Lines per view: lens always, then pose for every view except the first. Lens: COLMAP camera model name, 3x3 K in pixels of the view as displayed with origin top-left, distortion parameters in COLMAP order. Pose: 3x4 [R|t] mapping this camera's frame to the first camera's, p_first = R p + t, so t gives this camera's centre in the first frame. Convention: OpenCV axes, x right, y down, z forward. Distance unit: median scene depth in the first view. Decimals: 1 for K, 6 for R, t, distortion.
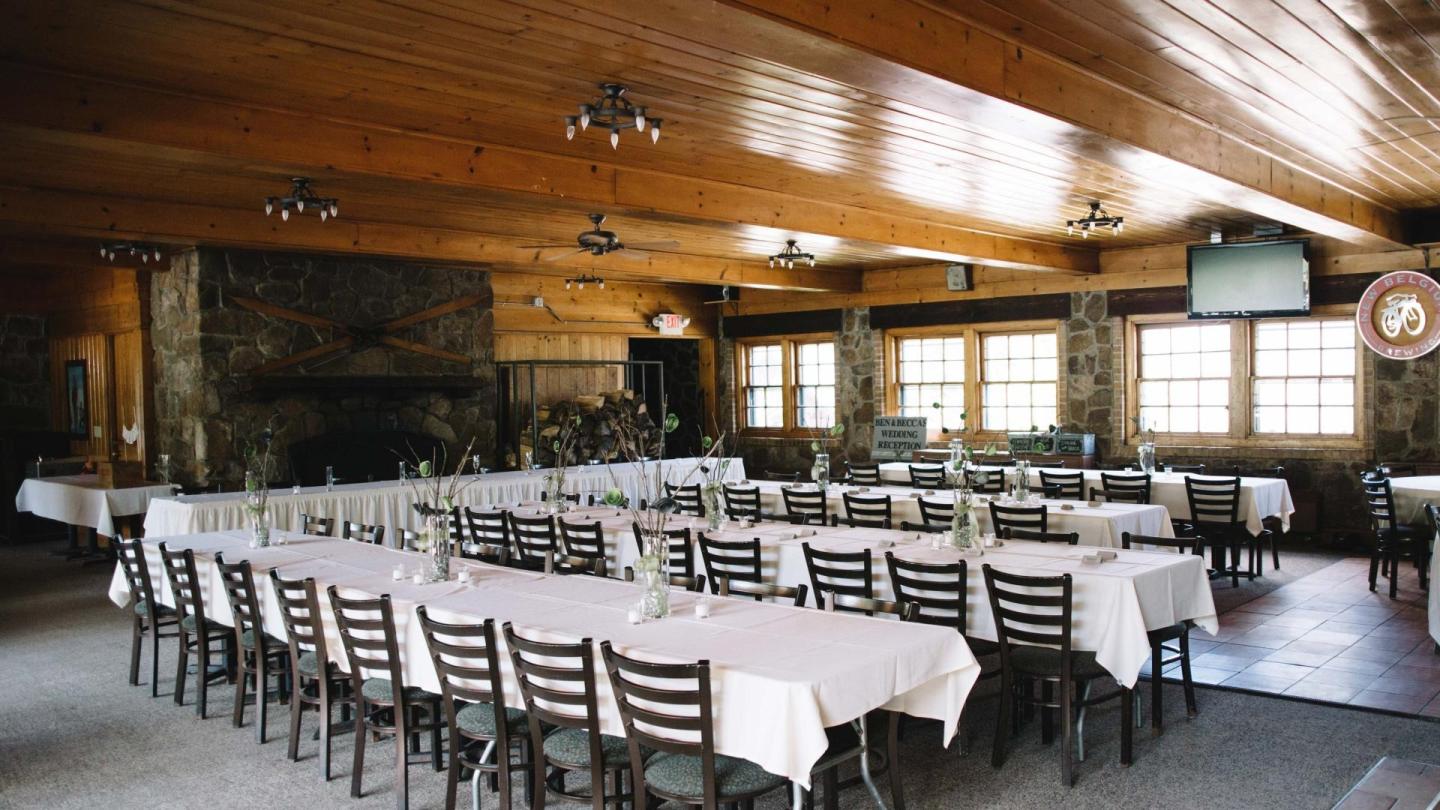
lens RADIAL K [[1178.2, 0, 719.9], [0, 1178.2, 401.7], [0, 0, 1]] dist [0.000159, -0.000429]
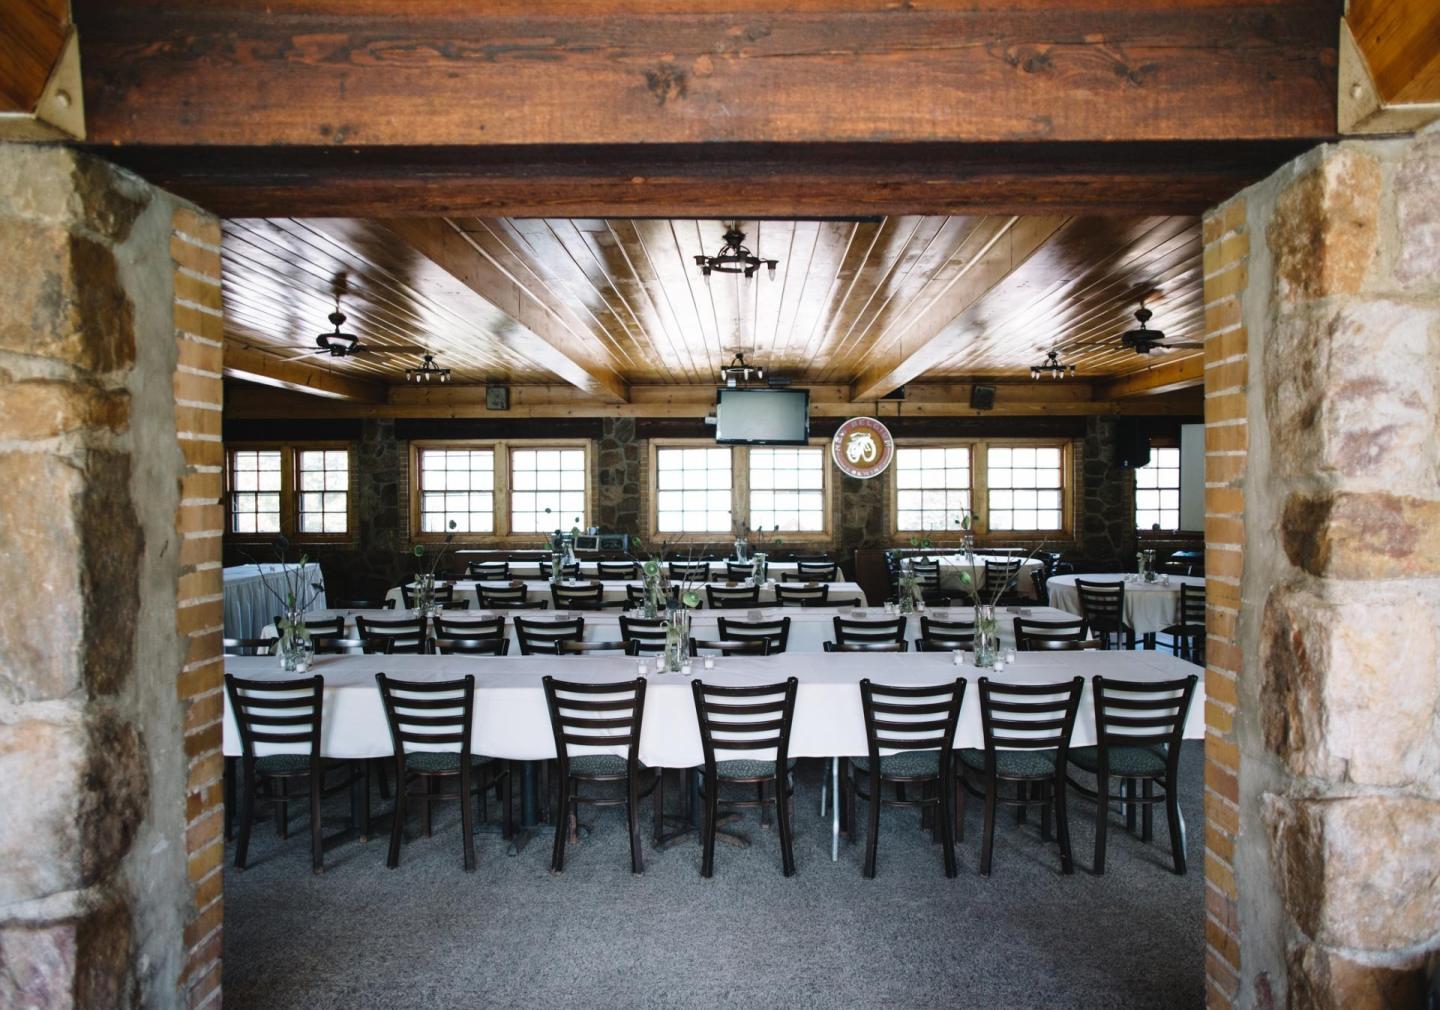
lens RADIAL K [[941.6, 0, 722.1], [0, 941.6, 505.2], [0, 0, 1]] dist [-0.000613, 0.000152]
pose [[0.769327, 0.004134, 0.638841, -0.231217], [-0.001428, 0.999988, -0.004750, 0.002176], [-0.638853, 0.002742, 0.769324, 0.180245]]
